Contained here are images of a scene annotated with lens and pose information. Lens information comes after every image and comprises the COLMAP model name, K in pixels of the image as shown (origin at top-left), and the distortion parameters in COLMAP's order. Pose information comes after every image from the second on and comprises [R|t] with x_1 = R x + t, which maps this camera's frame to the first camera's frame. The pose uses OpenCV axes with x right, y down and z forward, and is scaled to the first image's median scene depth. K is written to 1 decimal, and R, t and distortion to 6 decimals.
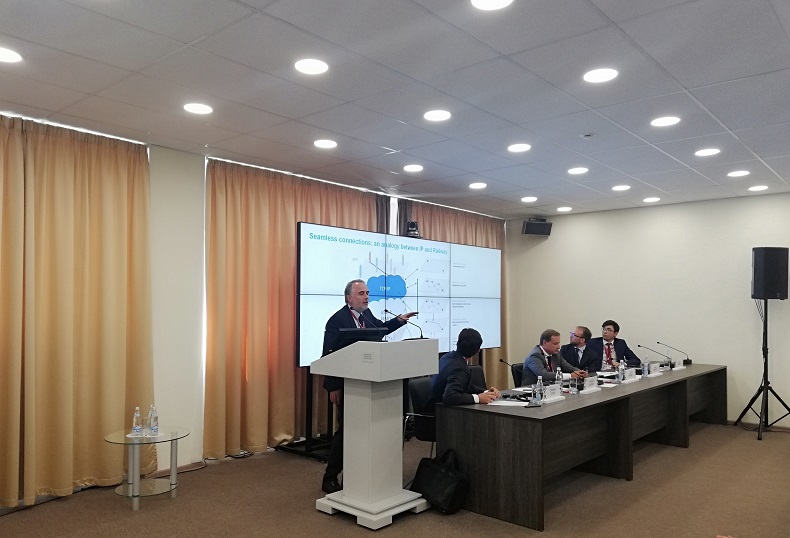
lens RADIAL K [[602.2, 0, 397.0], [0, 602.2, 292.4], [0, 0, 1]] dist [0.032499, -0.041869]
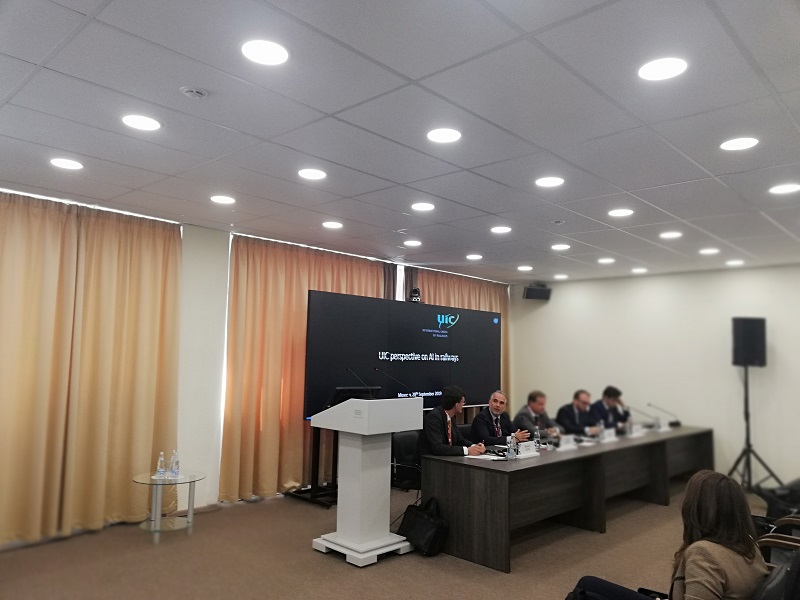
lens RADIAL K [[615.3, 0, 400.0], [0, 615.3, 300.0], [0, 0, 1]] dist [0.027182, -0.003887]
pose [[0.998526, 0.013080, -0.052680, 0.074307], [-0.016707, 0.997475, -0.069021, -0.024041], [0.051644, 0.069799, 0.996223, -0.155201]]
